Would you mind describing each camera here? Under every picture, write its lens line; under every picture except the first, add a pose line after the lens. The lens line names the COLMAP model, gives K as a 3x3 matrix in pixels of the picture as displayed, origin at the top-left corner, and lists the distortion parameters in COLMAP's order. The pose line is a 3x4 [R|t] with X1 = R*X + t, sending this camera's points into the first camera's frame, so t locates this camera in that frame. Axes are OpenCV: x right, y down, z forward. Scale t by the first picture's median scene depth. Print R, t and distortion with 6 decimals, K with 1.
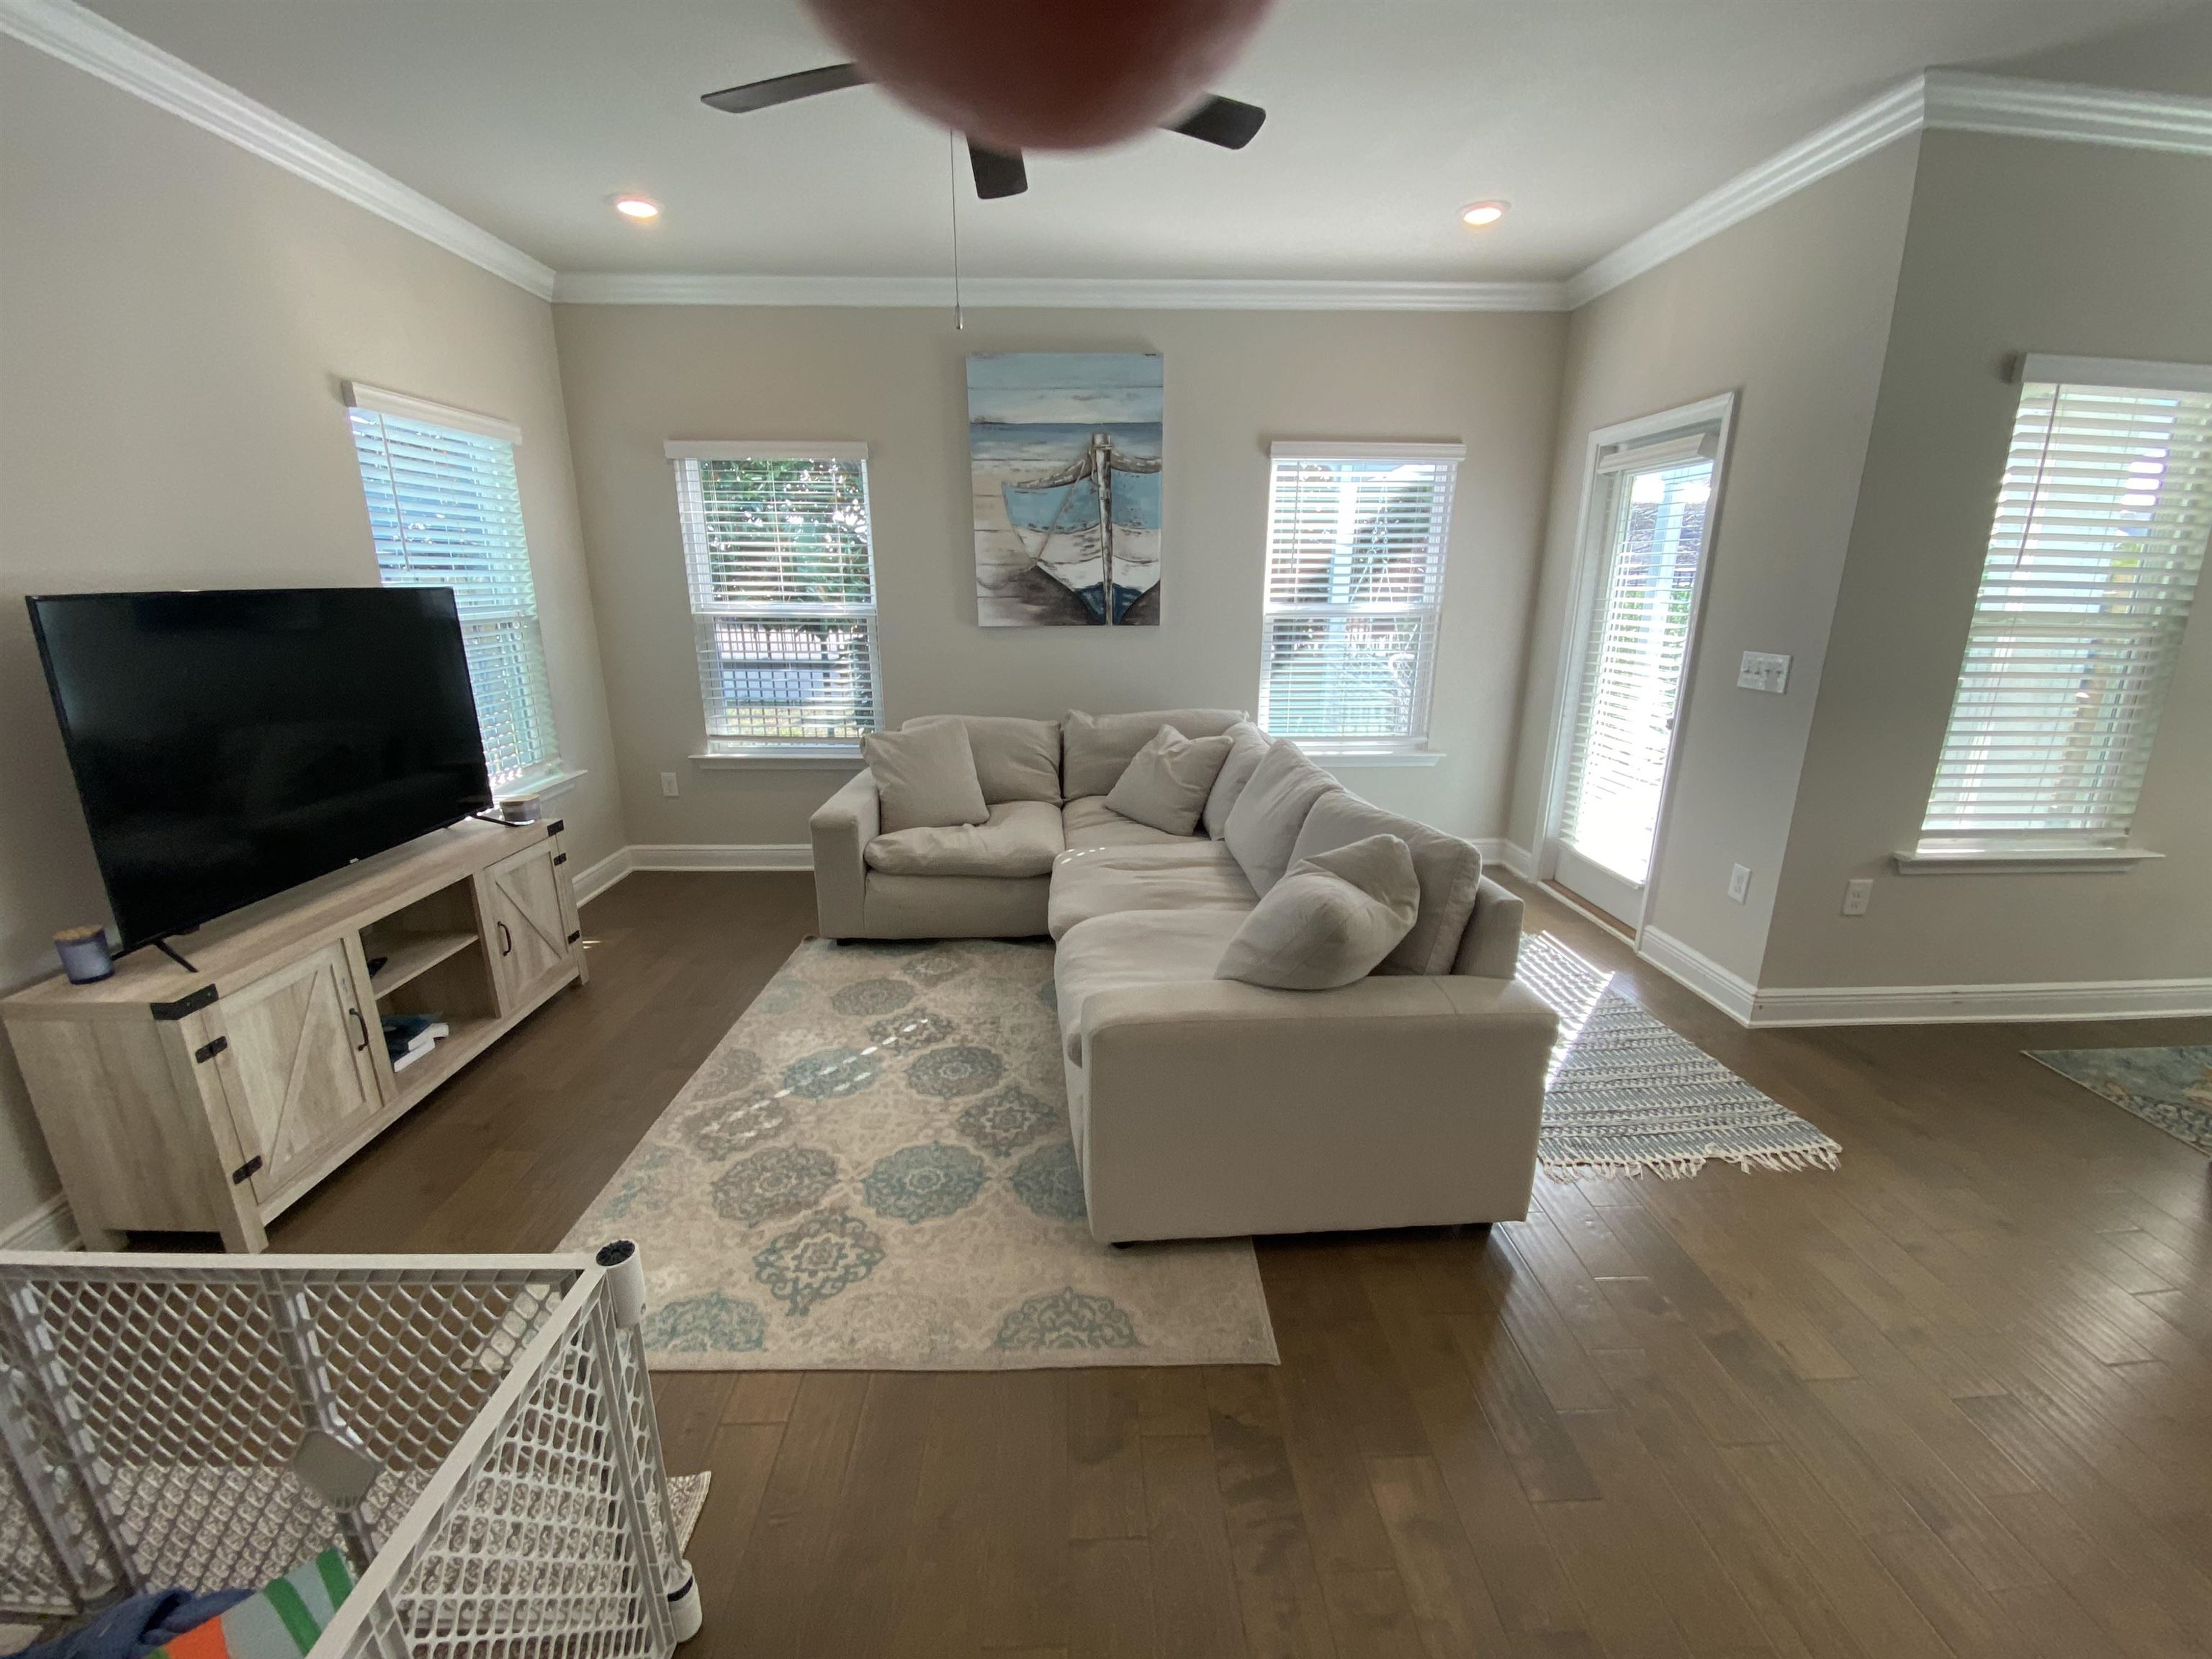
lens RADIAL K [[898.9, 0, 1117.4], [0, 898.9, 834.0], [0, 0, 1]] dist [0.001169, -0.012166]
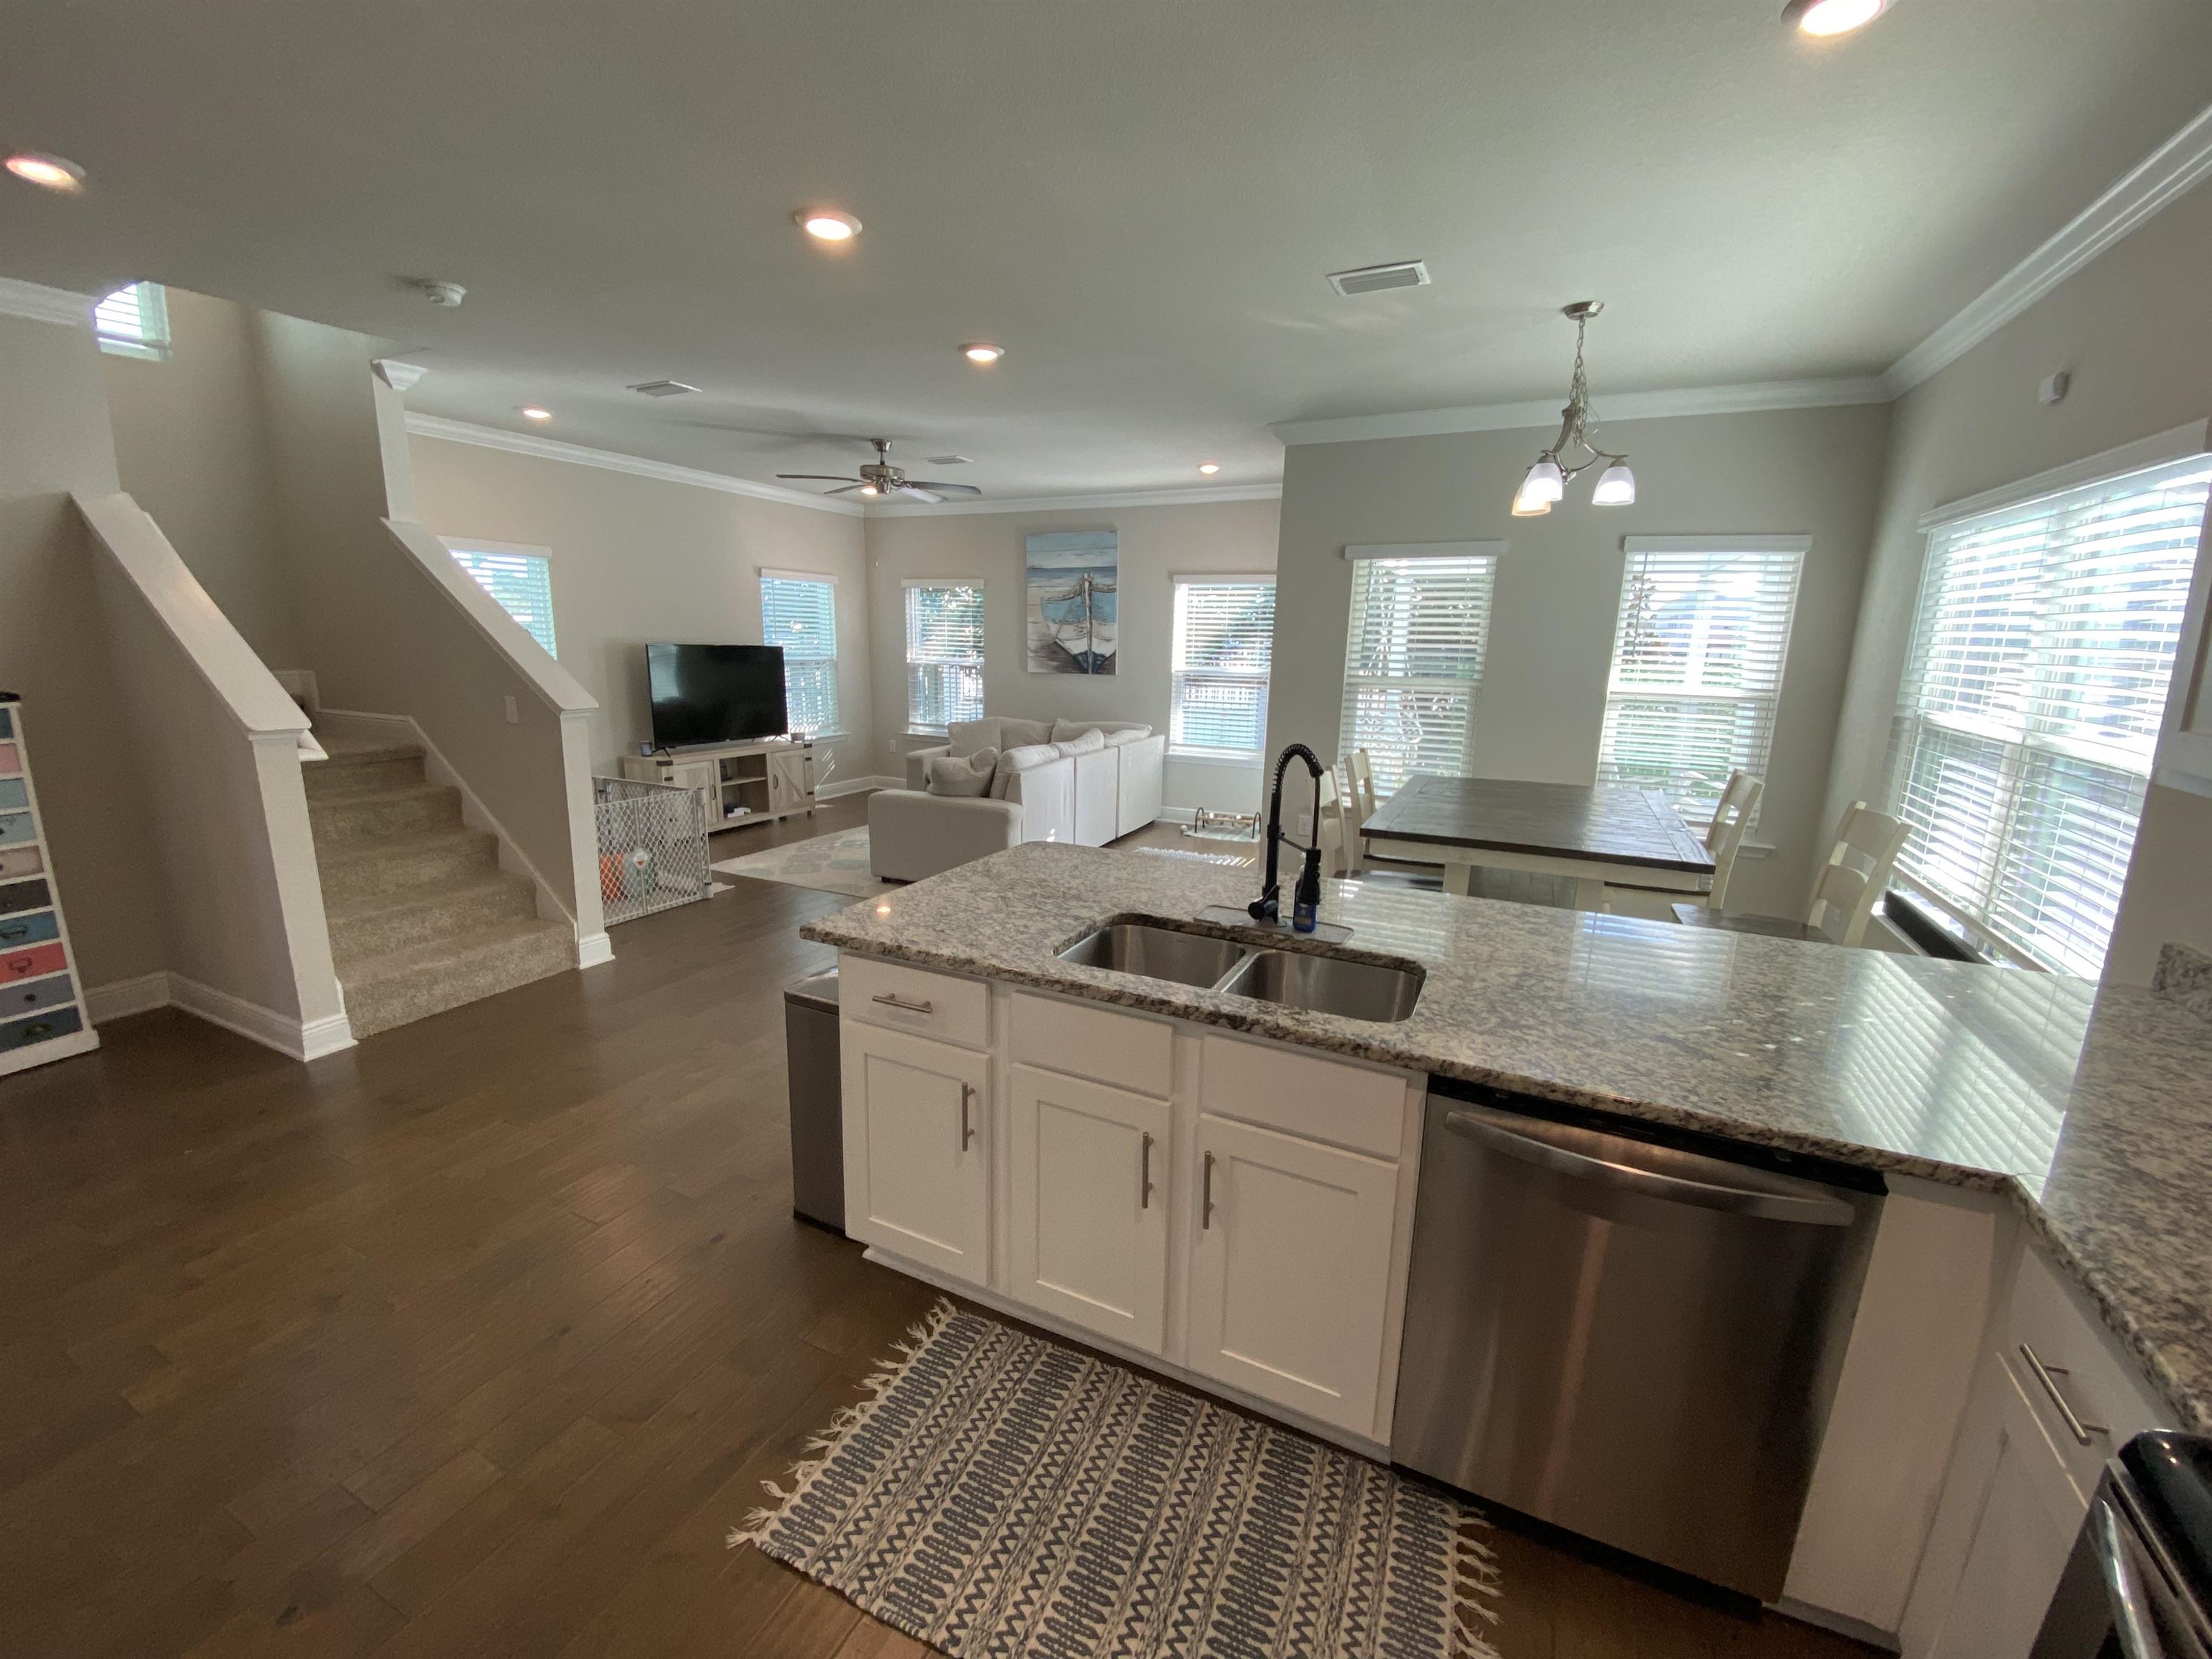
lens RADIAL K [[898.9, 0, 1106.9], [0, 898.9, 828.5], [0, 0, 1]] dist [0.001169, -0.012166]
pose [[0.889961, 0.109020, -0.442813, 0.987268], [-0.140388, 0.989345, -0.038575, 0.160675], [0.433890, 0.096496, 0.895784, -0.659402]]
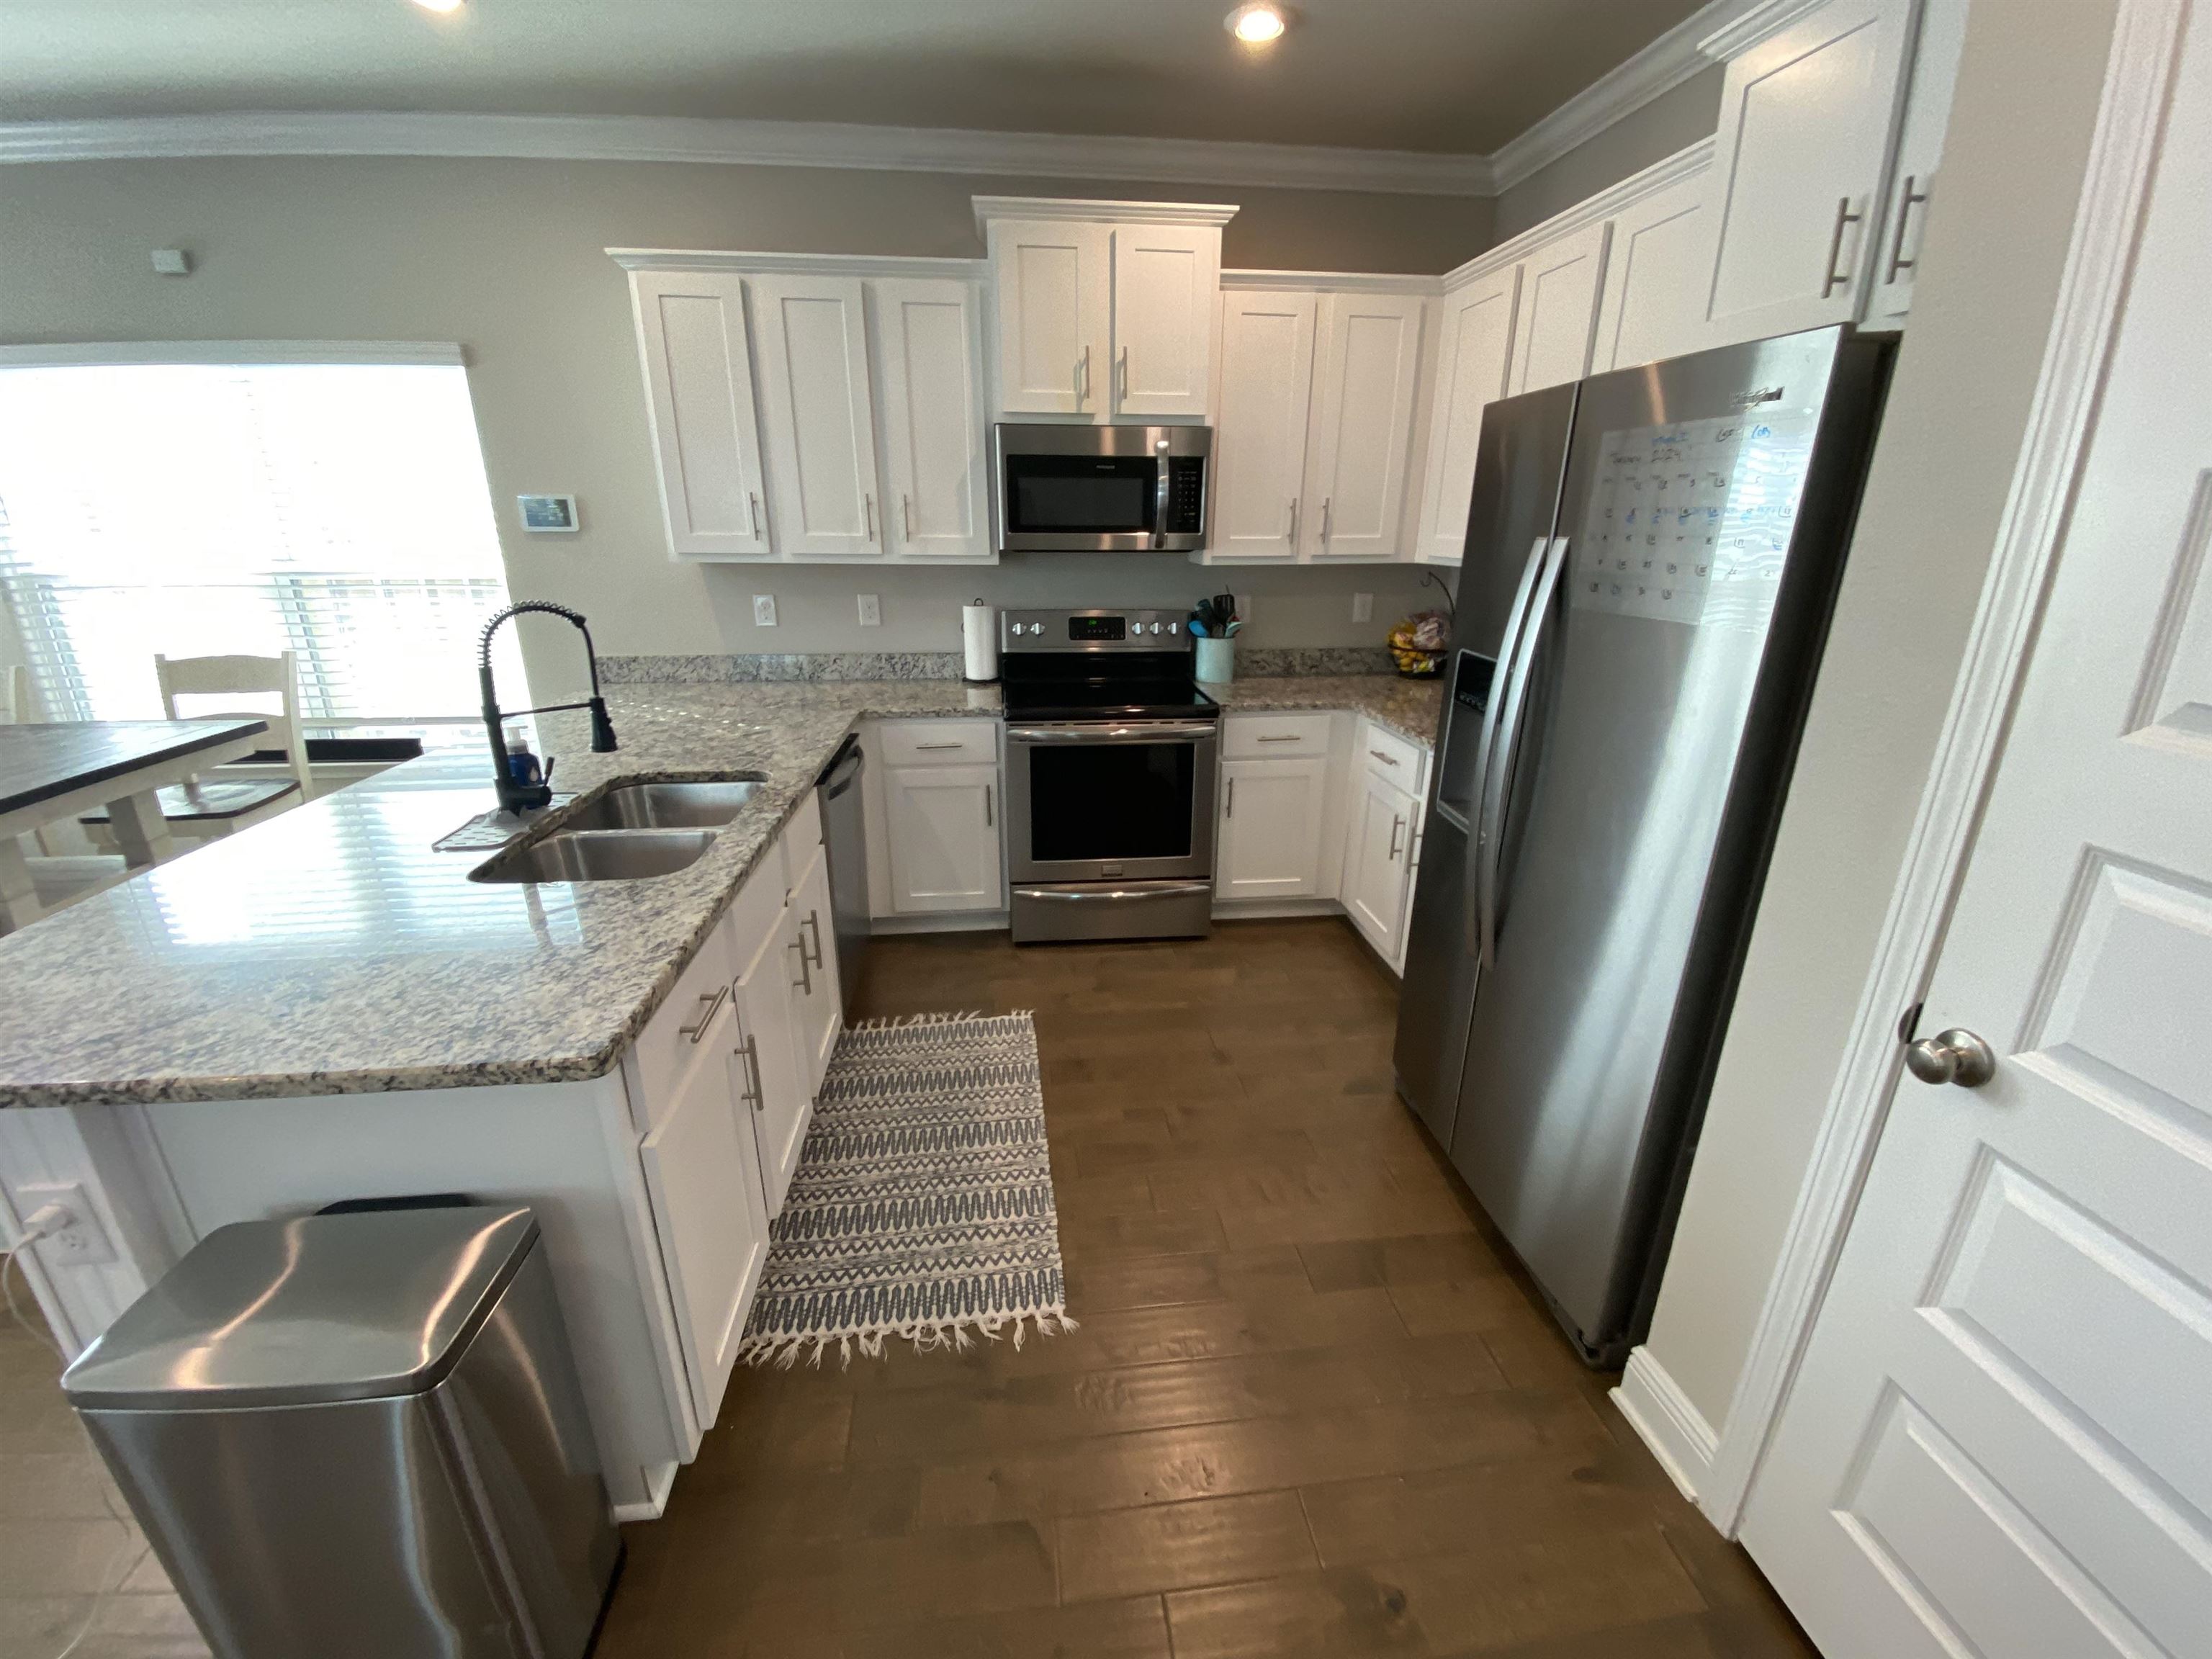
lens RADIAL K [[898.9, 0, 1097.5], [0, 898.9, 837.0], [0, 0, 1]] dist [0.001169, -0.012166]
pose [[-0.093581, -0.326530, 0.940543, 0.319382], [0.262447, 0.903185, 0.339673, 0.105626], [-0.960398, 0.278629, 0.001175, -0.415807]]
